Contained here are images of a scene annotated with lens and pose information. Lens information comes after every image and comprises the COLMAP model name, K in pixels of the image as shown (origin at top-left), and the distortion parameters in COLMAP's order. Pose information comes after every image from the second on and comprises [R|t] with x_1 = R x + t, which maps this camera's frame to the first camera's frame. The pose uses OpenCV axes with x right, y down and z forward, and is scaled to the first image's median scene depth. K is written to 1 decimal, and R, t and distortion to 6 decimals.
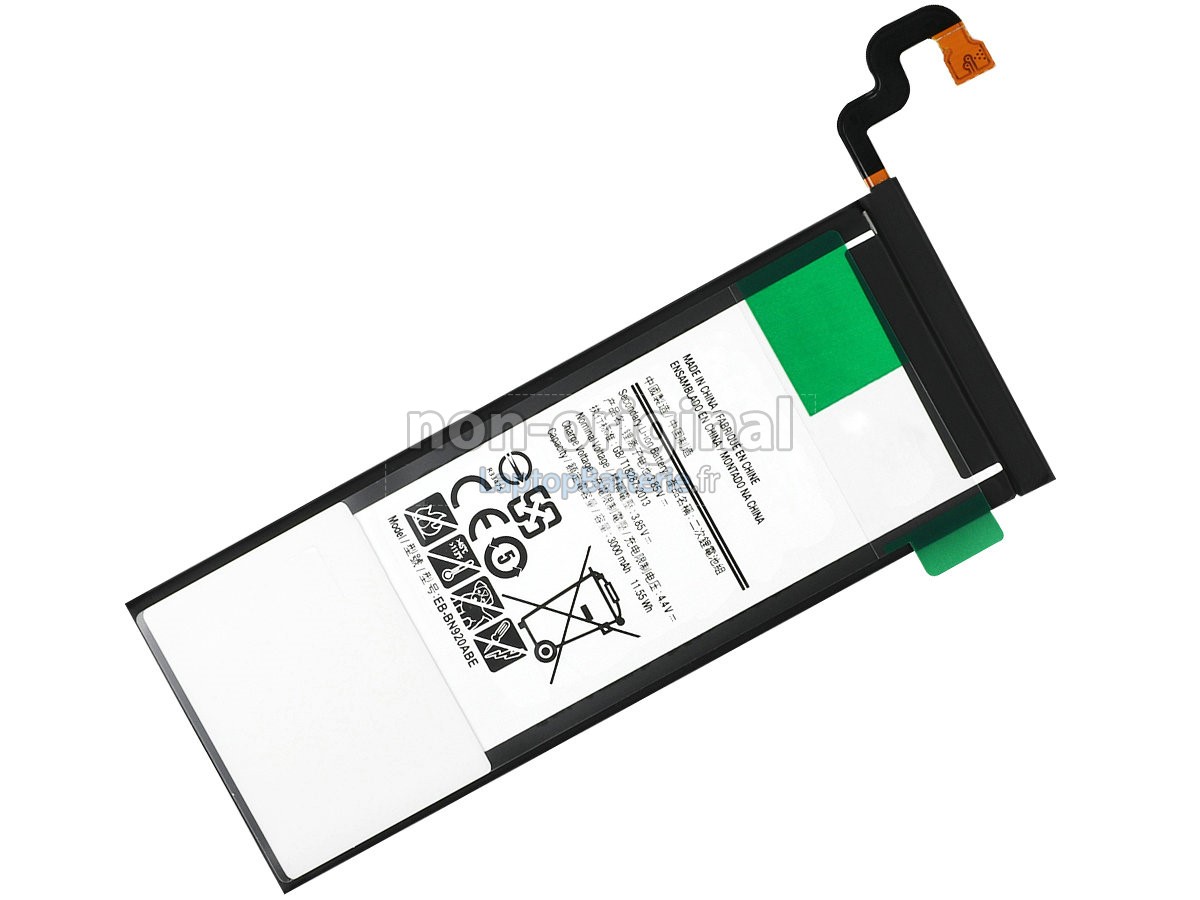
lens RADIAL K [[3549.8, 0, 600.0], [0, 3549.8, 450.0], [0, 0, 1]] dist [0.014957, 0.165055]
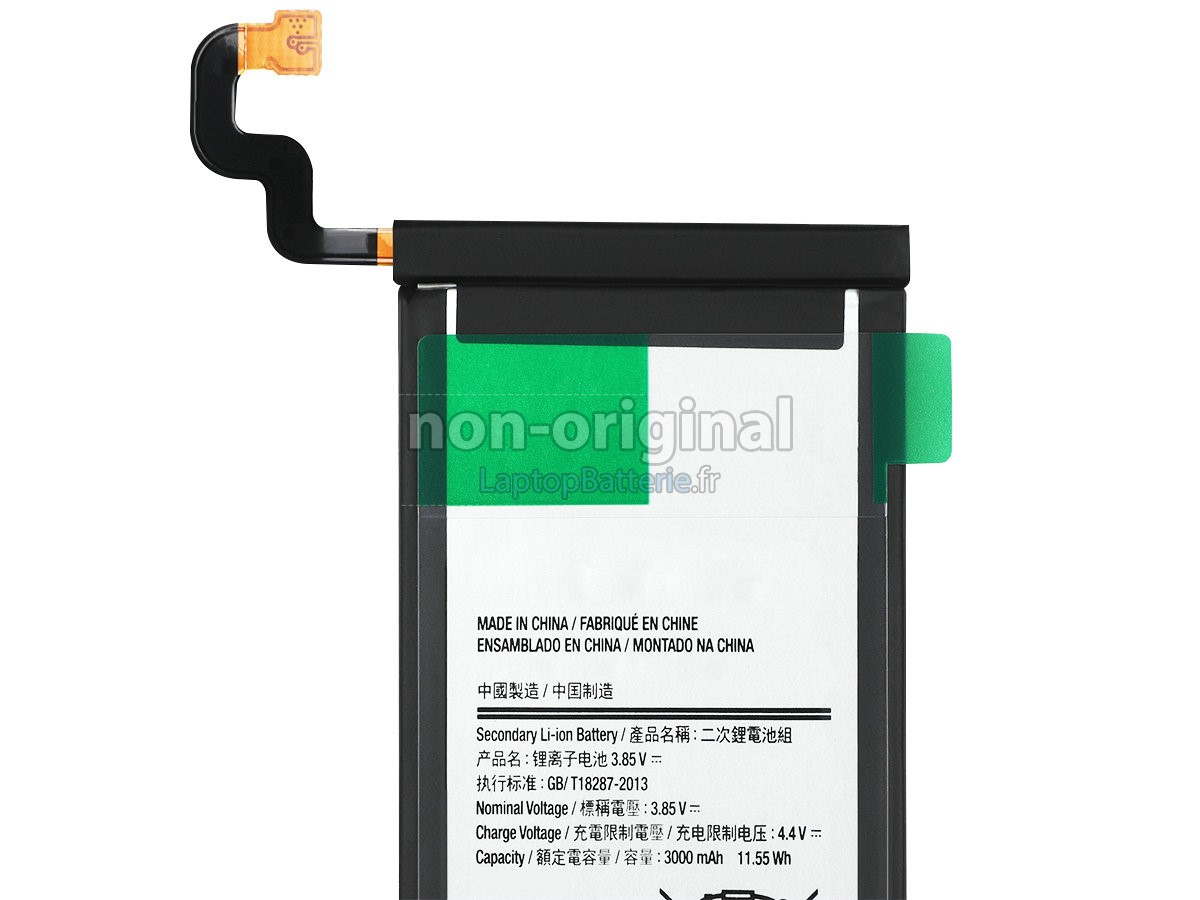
lens RADIAL K [[3542.6, 0, 600.0], [0, 3542.6, 450.0], [0, 0, 1]] dist [0.047431, 0.595725]
pose [[0.480803, -0.874329, 0.066158, 0.019807], [0.876658, 0.480829, -0.016579, -0.011225], [-0.017315, 0.065969, 0.997671, 0.337129]]
